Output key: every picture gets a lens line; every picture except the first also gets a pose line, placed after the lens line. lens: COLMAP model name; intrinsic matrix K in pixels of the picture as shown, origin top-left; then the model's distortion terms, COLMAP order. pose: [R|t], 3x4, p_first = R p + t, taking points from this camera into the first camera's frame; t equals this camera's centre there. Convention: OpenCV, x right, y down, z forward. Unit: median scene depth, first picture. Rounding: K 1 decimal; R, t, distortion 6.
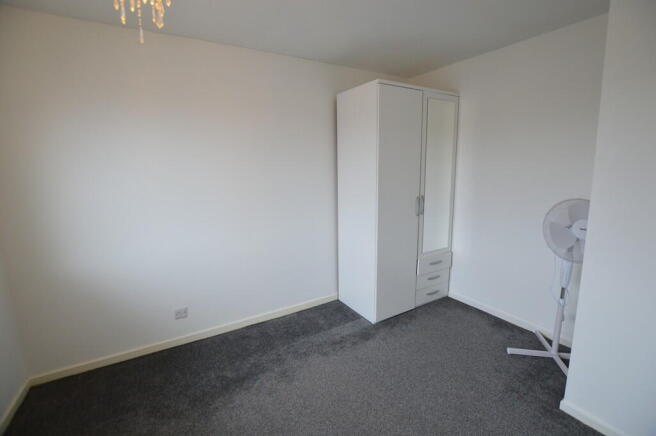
lens RADIAL K [[296.0, 0, 328.0], [0, 296.0, 218.0], [0, 0, 1]] dist [-0.000298, 0.000032]
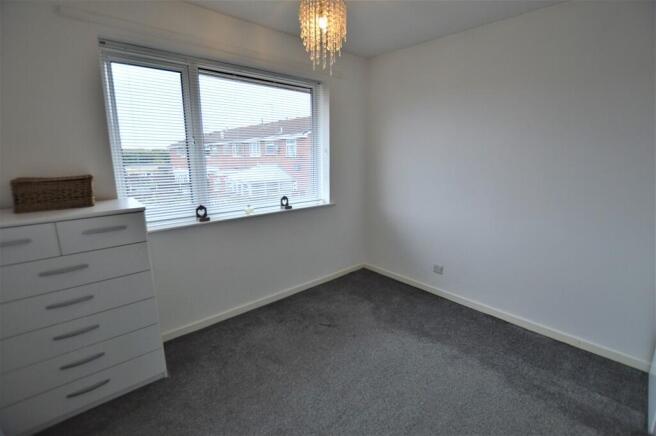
lens RADIAL K [[296.0, 0, 328.0], [0, 296.0, 218.0], [0, 0, 1]] dist [-0.000298, 0.000032]
pose [[0.187462, 0.223660, -0.956470, 0.517619], [-0.174198, 0.965868, 0.191716, -0.029835], [0.966702, 0.130676, 0.220025, 0.273852]]
